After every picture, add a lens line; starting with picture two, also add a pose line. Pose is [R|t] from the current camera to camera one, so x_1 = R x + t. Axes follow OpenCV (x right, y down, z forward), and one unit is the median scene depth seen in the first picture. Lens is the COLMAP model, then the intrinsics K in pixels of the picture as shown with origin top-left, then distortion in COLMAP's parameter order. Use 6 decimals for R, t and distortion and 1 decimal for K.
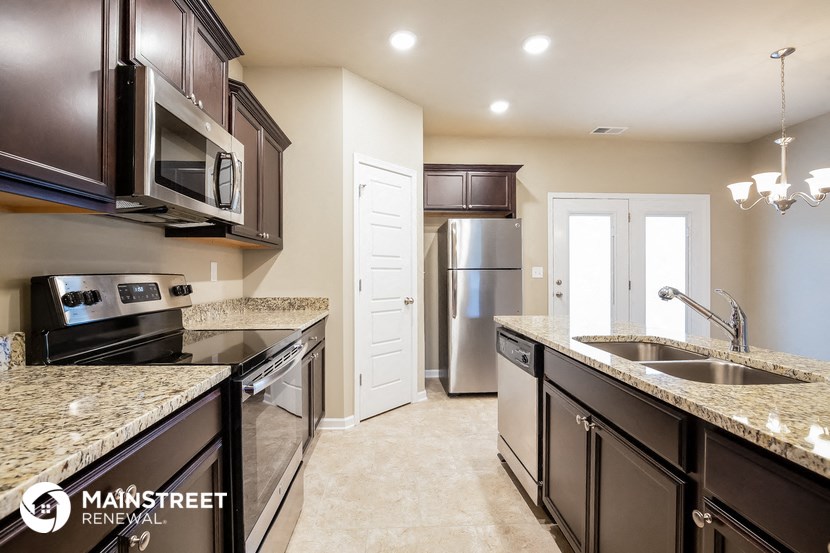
lens RADIAL K [[383.6, 0, 413.2], [0, 383.6, 274.1], [0, 0, 1]] dist [-0.016780, 0.000008]
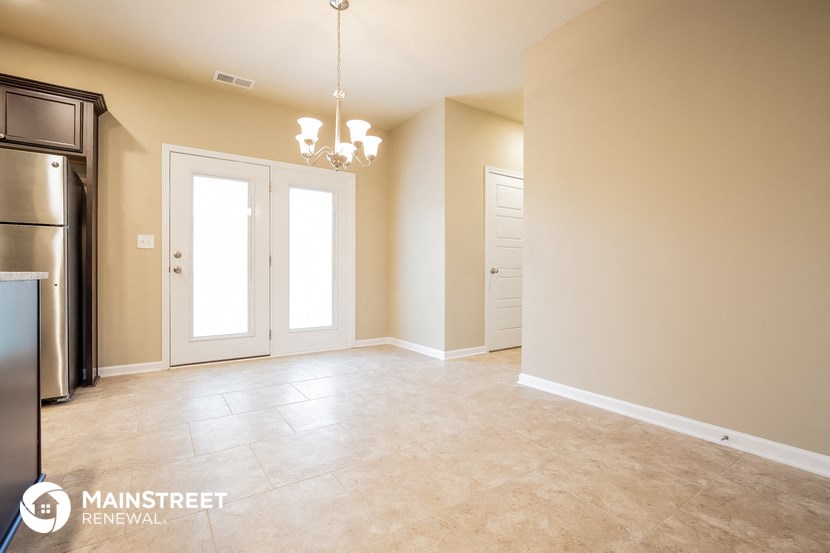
lens RADIAL K [[383.6, 0, 413.2], [0, 383.6, 274.1], [0, 0, 1]] dist [-0.016780, 0.000008]
pose [[0.853366, 0.001519, 0.521310, 0.385527], [0.000889, 0.999990, -0.004370, 0.066469], [-0.521311, 0.004193, 0.853356, 0.041780]]
